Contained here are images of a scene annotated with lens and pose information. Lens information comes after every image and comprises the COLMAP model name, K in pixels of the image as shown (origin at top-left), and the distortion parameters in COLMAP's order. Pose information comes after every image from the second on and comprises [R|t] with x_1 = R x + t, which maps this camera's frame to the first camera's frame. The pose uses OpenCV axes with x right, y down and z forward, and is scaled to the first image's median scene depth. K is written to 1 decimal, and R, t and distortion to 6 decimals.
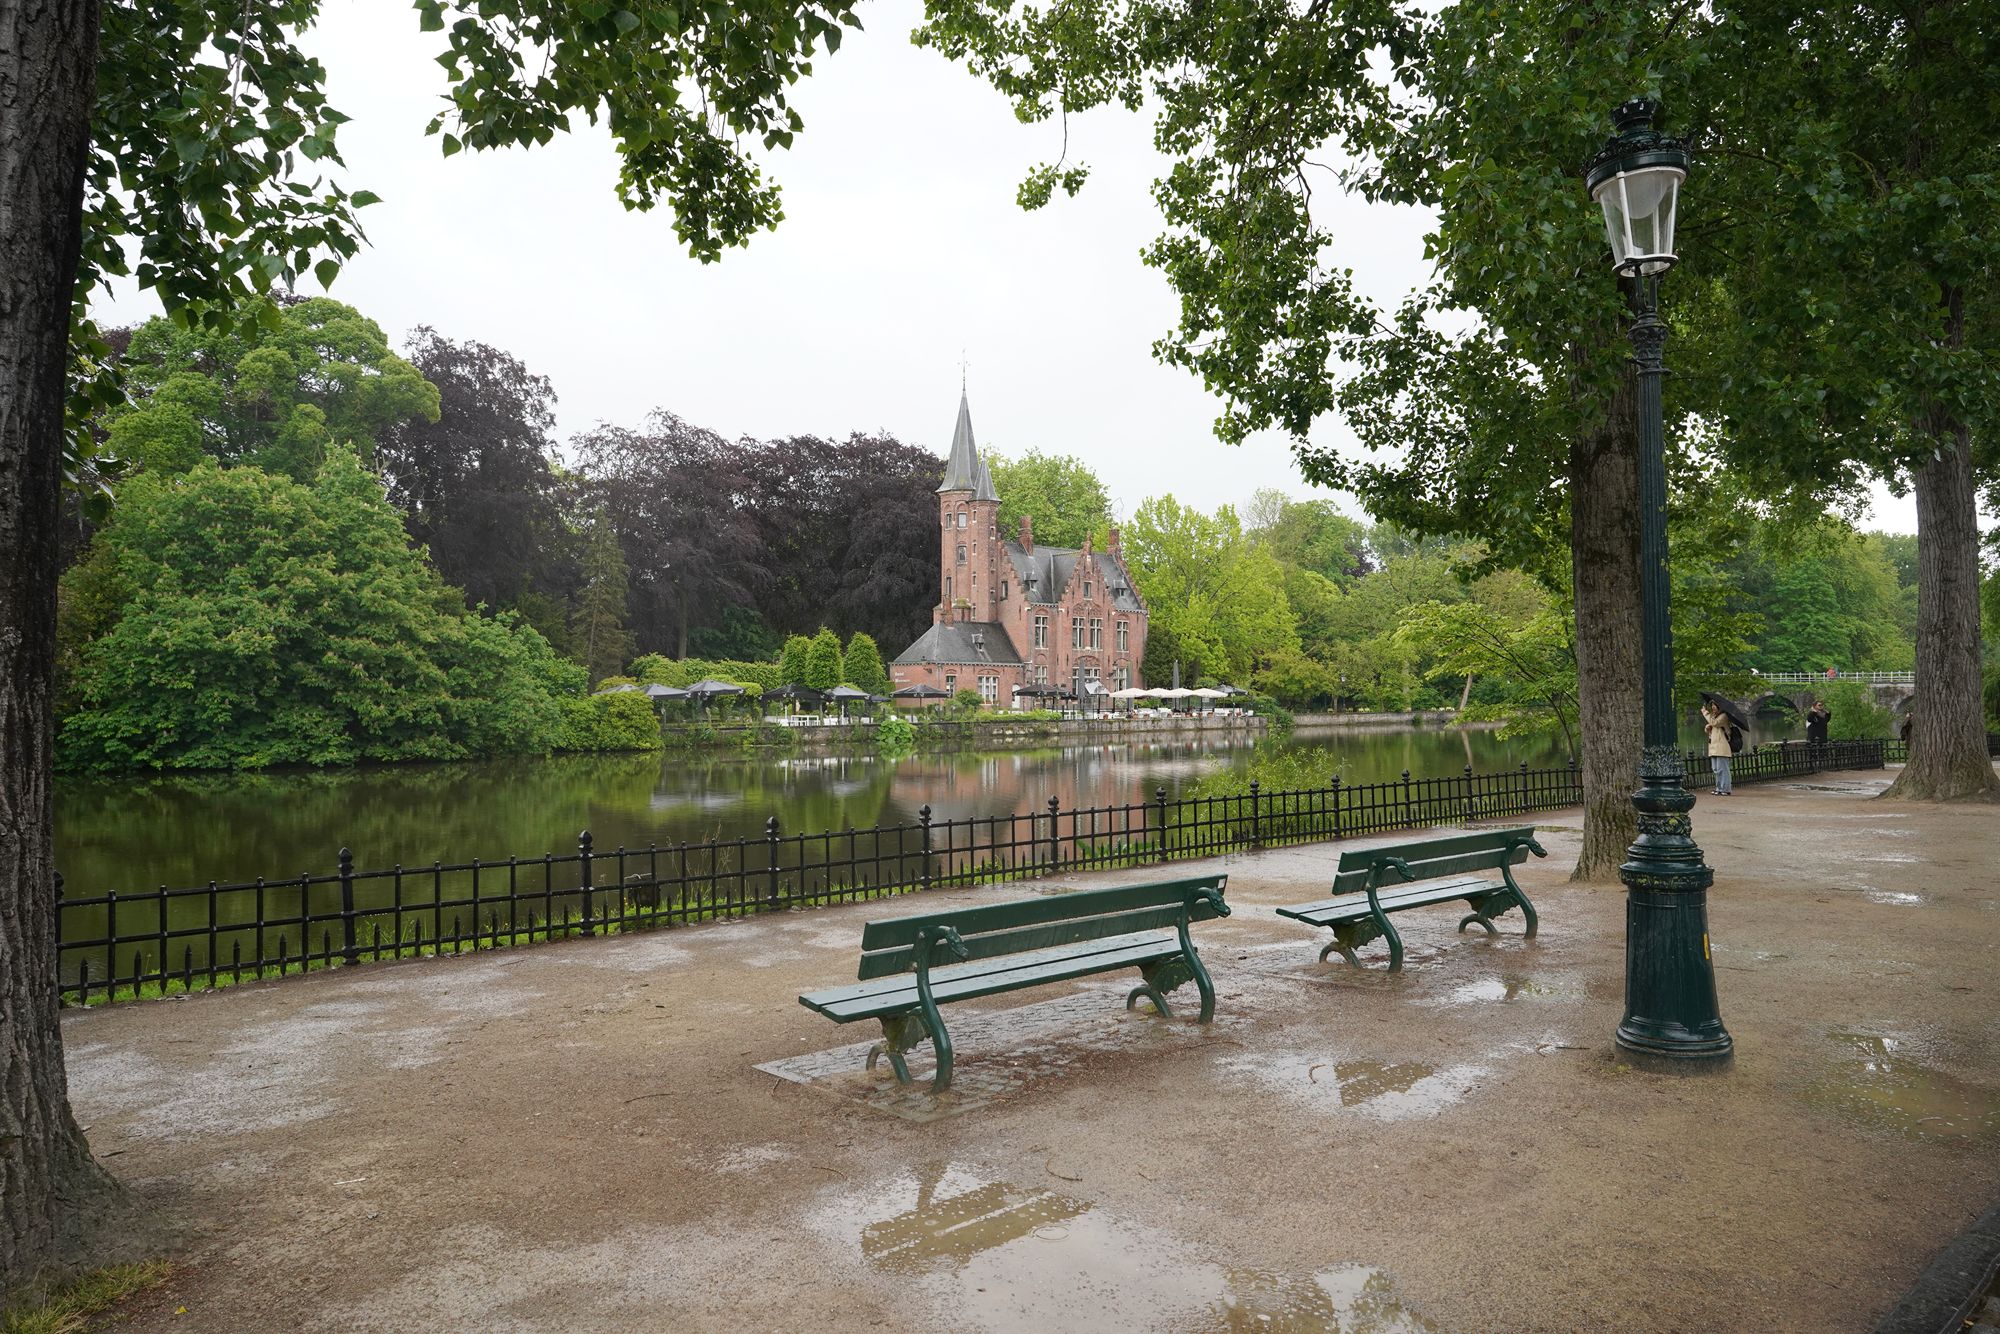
lens RADIAL K [[1310.9, 0, 995.8], [0, 1310.9, 667.7], [0, 0, 1]] dist [-0.027515, 0.028351]
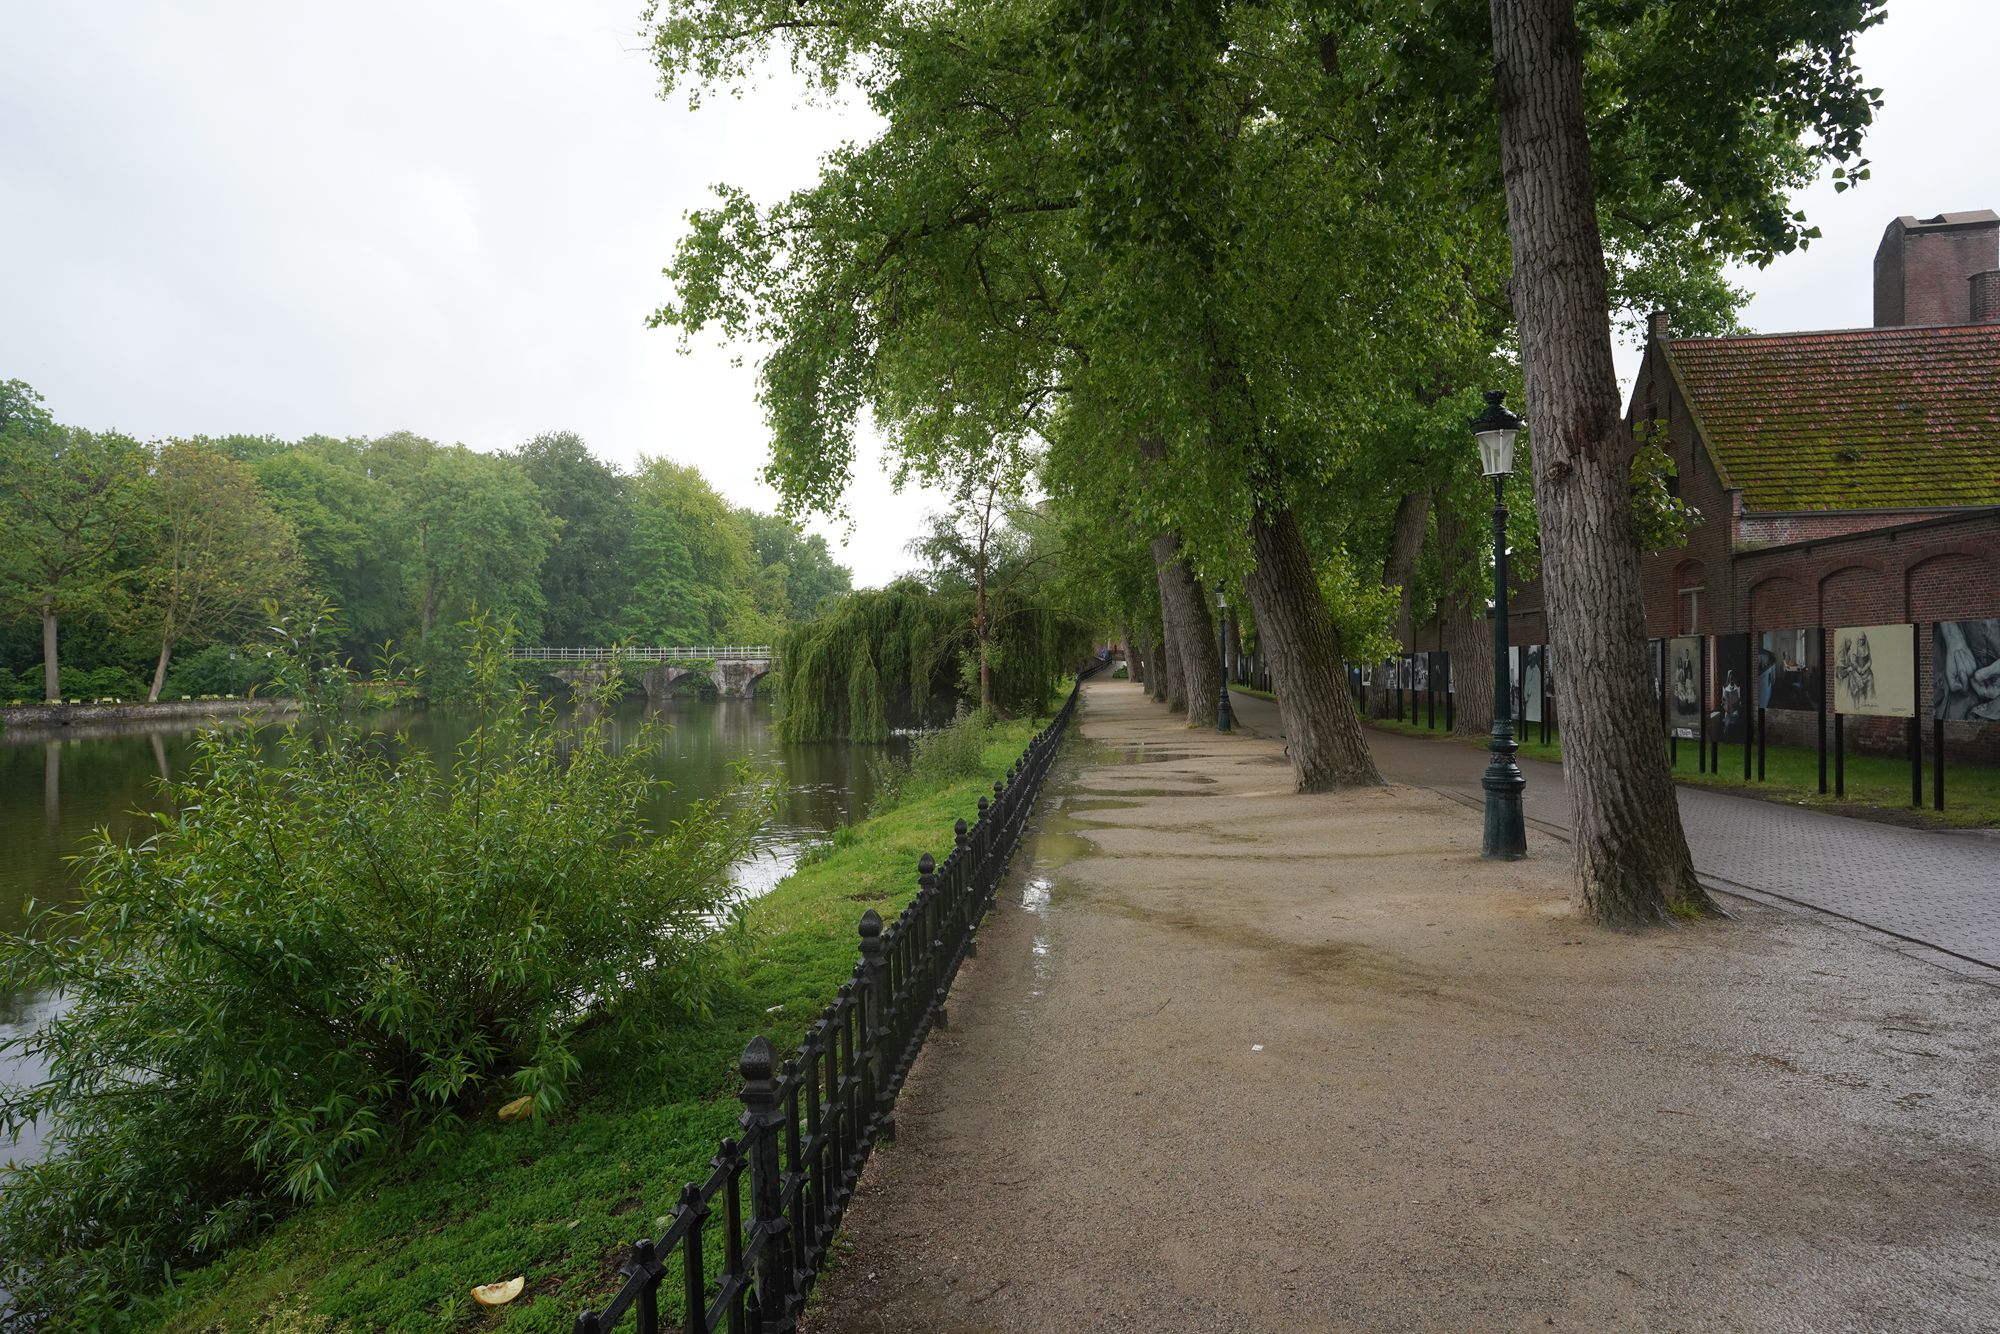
lens RADIAL K [[1331.1, 0, 1000.0], [0, 1331.1, 667.0], [0, 0, 1]] dist [0.002180, 0.002727]
pose [[0.714685, -0.003469, 0.699438, 0.241989], [-0.006066, 0.999919, 0.011157, 0.007544], [-0.699421, -0.012217, 0.714606, 0.311753]]
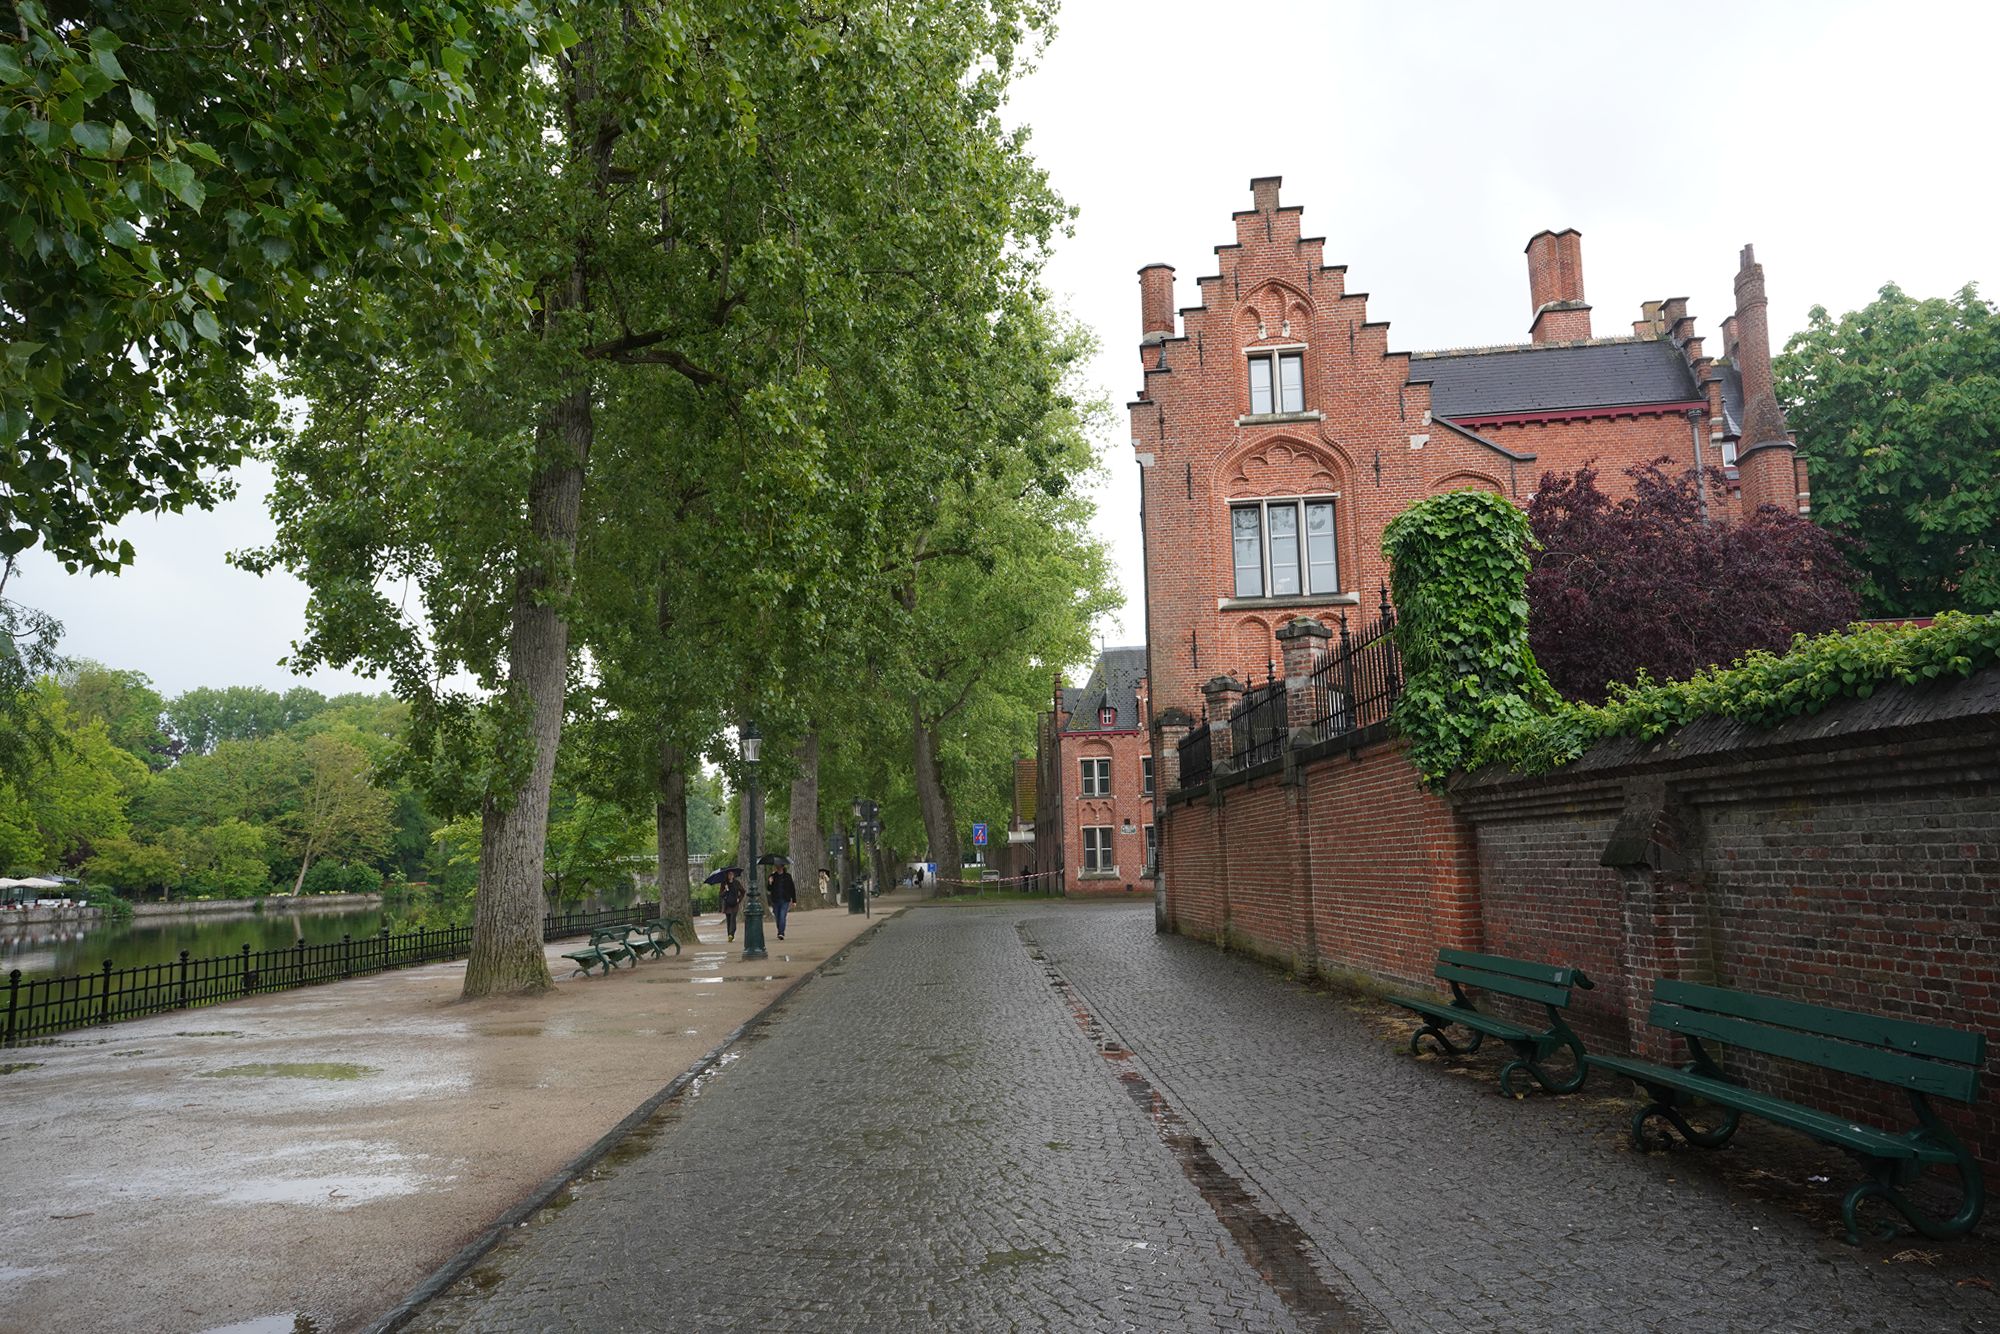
lens RADIAL K [[1335.7, 0, 990.1], [0, 1335.7, 673.2], [0, 0, 1]] dist [-0.026983, 0.024854]
pose [[0.651235, 0.096612, 0.752702, -0.101872], [0.004426, 0.991363, -0.131074, -0.001409], [-0.758864, 0.088691, 0.645182, -0.106123]]
